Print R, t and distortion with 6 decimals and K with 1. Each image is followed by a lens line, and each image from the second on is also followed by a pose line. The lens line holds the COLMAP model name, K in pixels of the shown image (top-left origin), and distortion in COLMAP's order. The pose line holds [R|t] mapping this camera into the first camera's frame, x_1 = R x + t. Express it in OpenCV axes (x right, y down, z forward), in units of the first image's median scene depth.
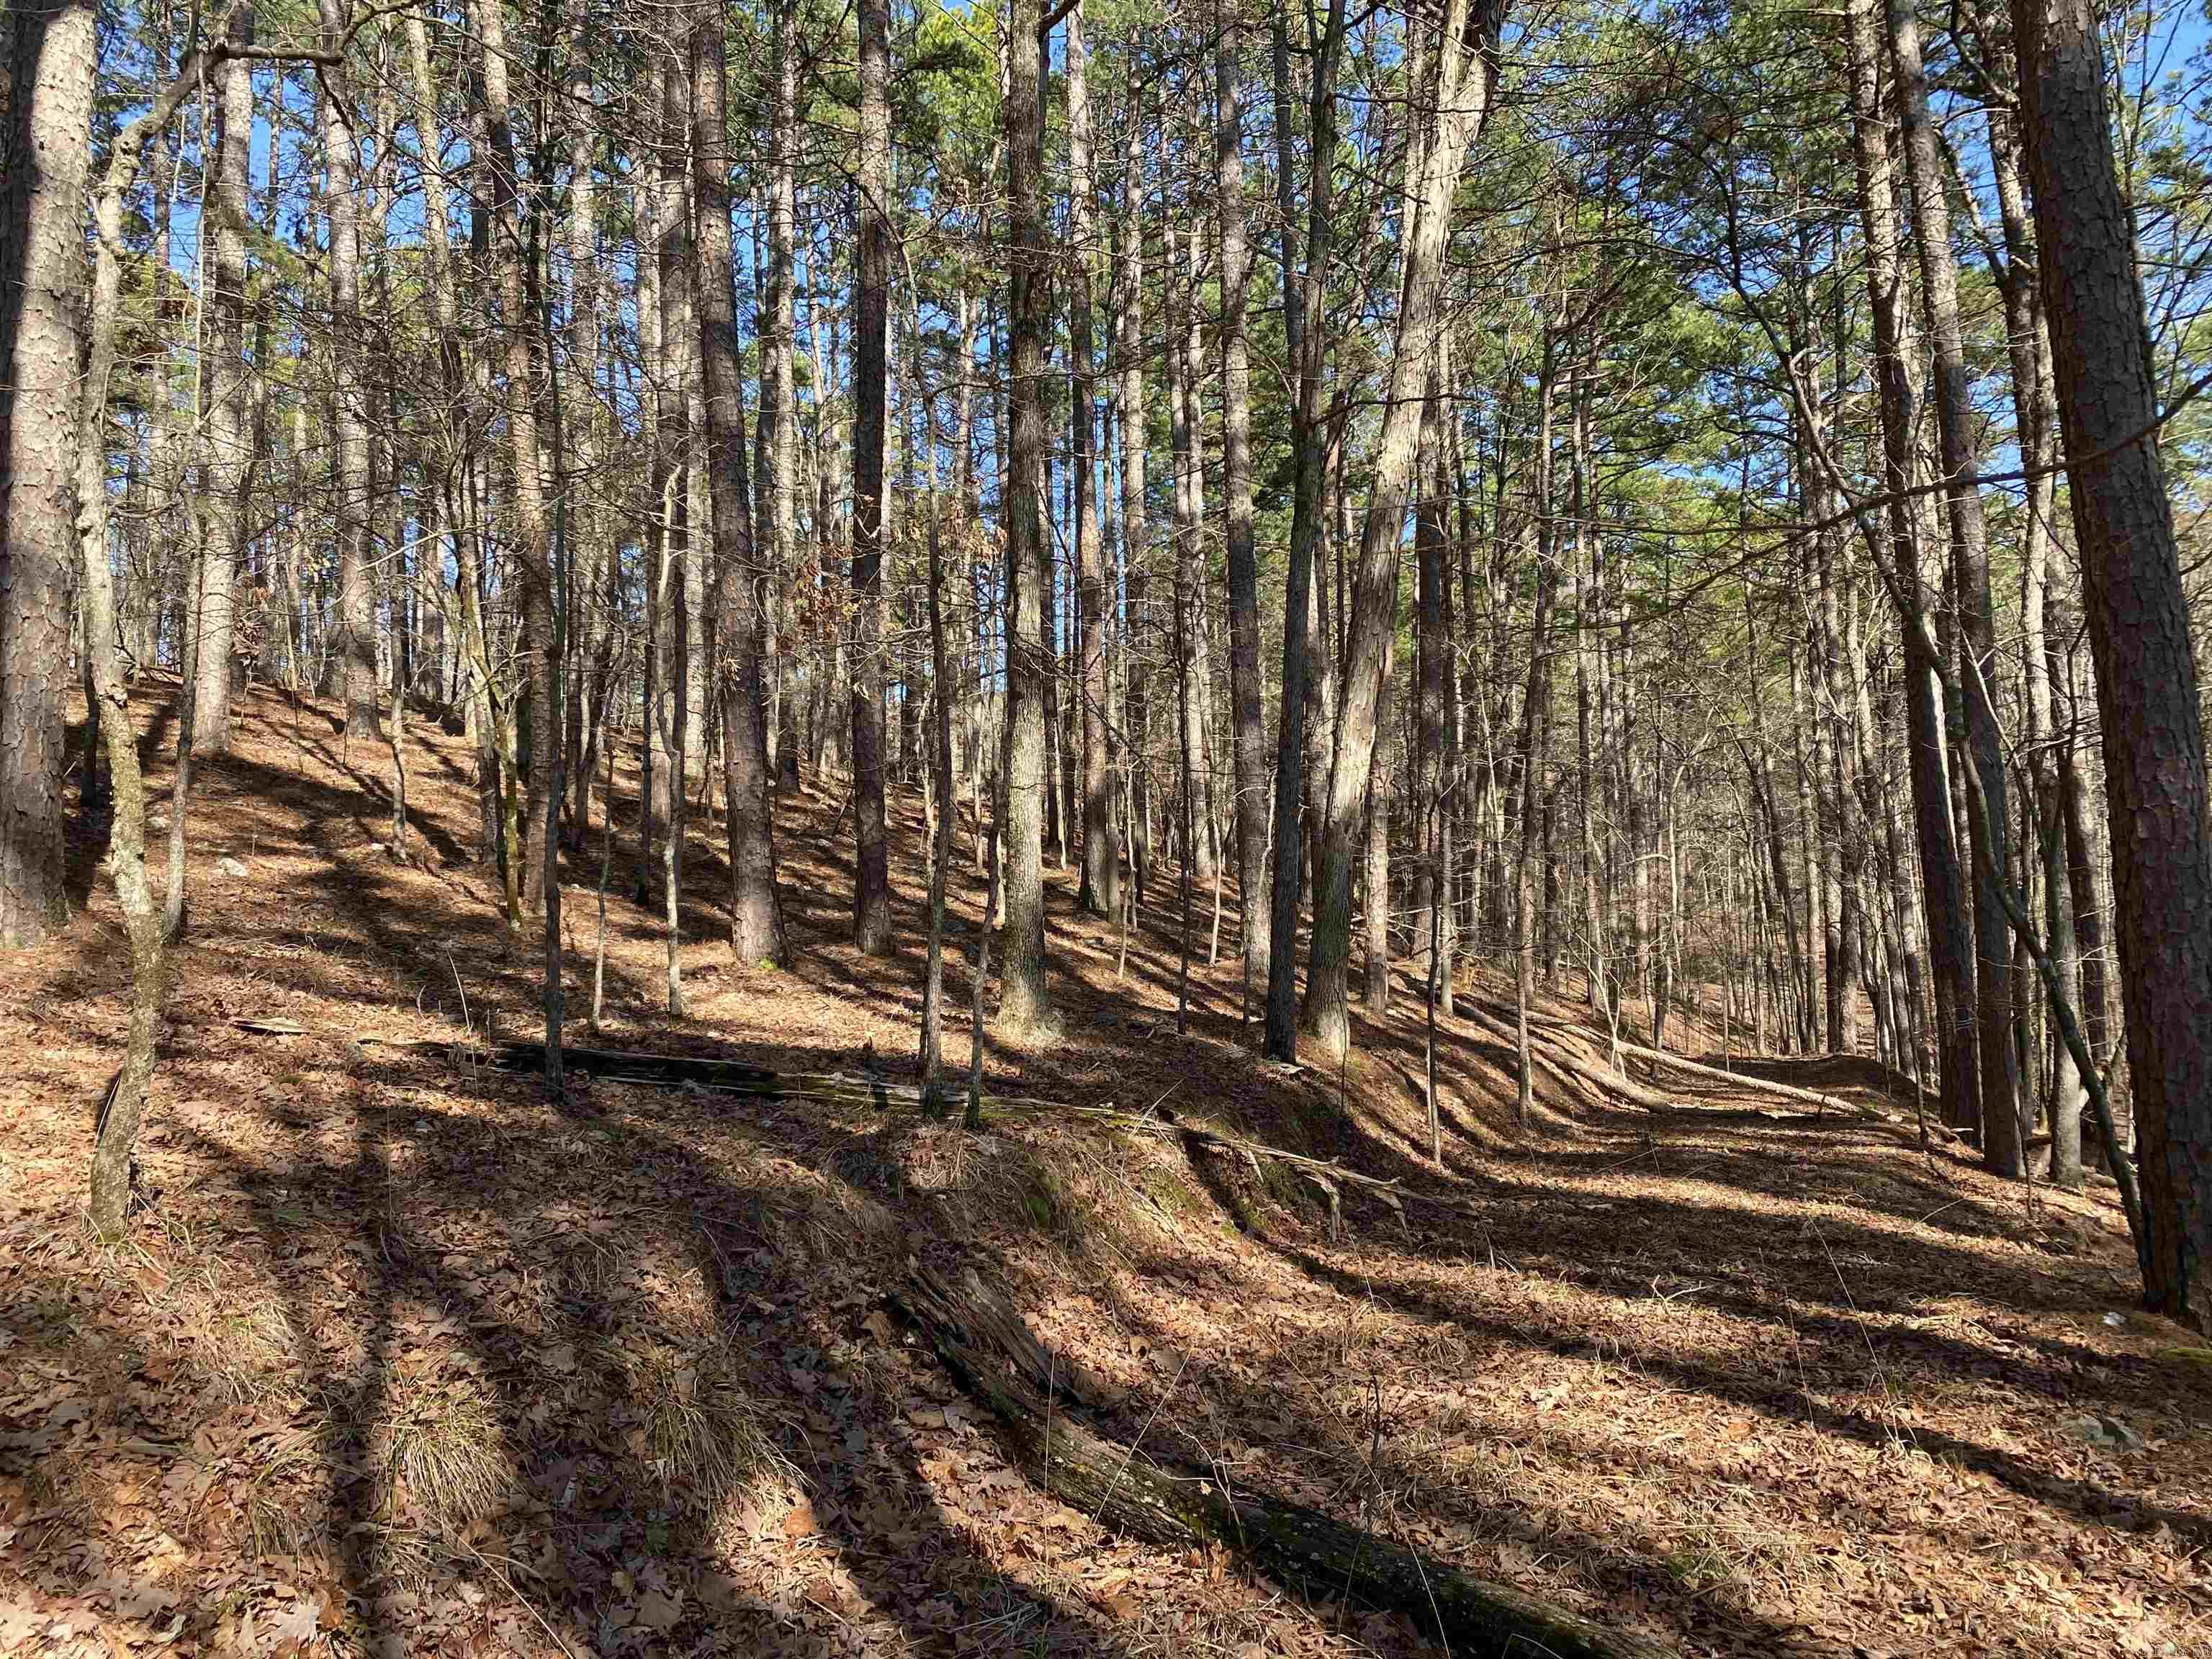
lens RADIAL K [[1688.5, 0, 1105.2], [0, 1688.5, 773.7], [0, 0, 1]] dist [0.057665, -0.077806]
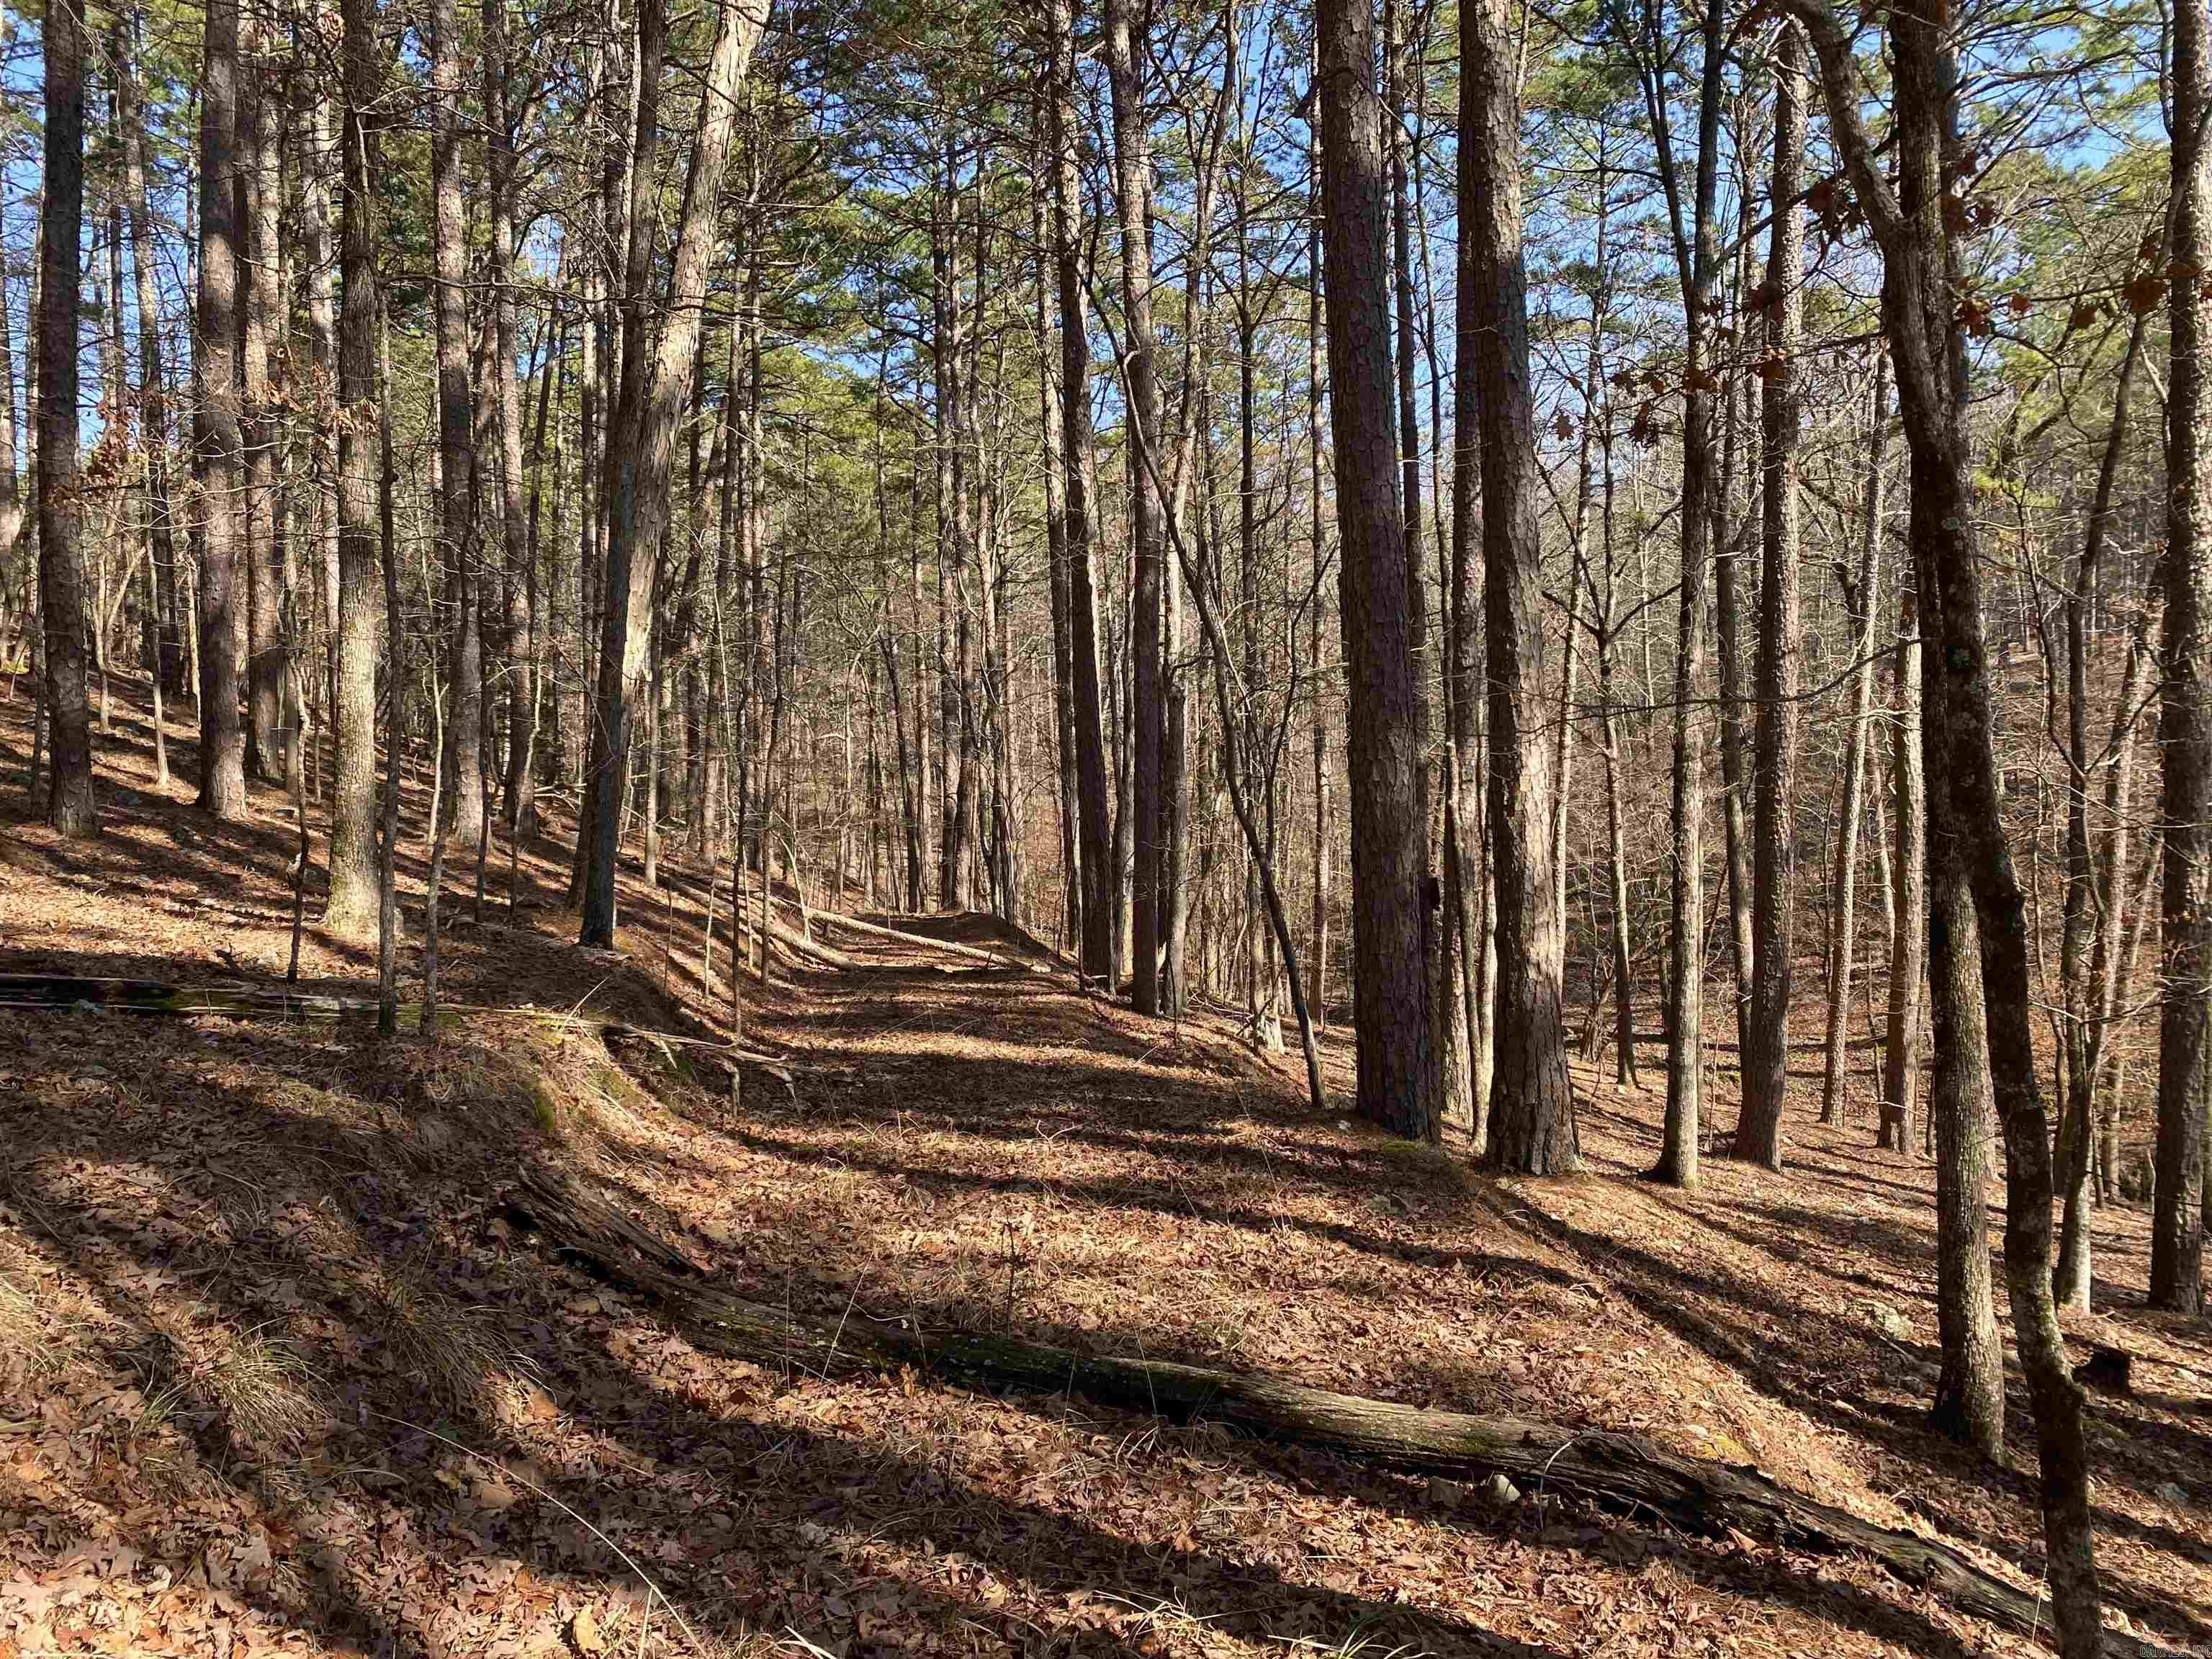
lens RADIAL K [[1677.1, 0, 1106.0], [0, 1677.1, 829.5], [0, 0, 1]] dist [-0.002691, -0.077702]
pose [[0.870759, 0.002276, 0.491705, -0.099759], [-0.058924, 0.993266, 0.099751, -0.016686], [-0.488167, -0.115832, 0.865029, -0.020536]]
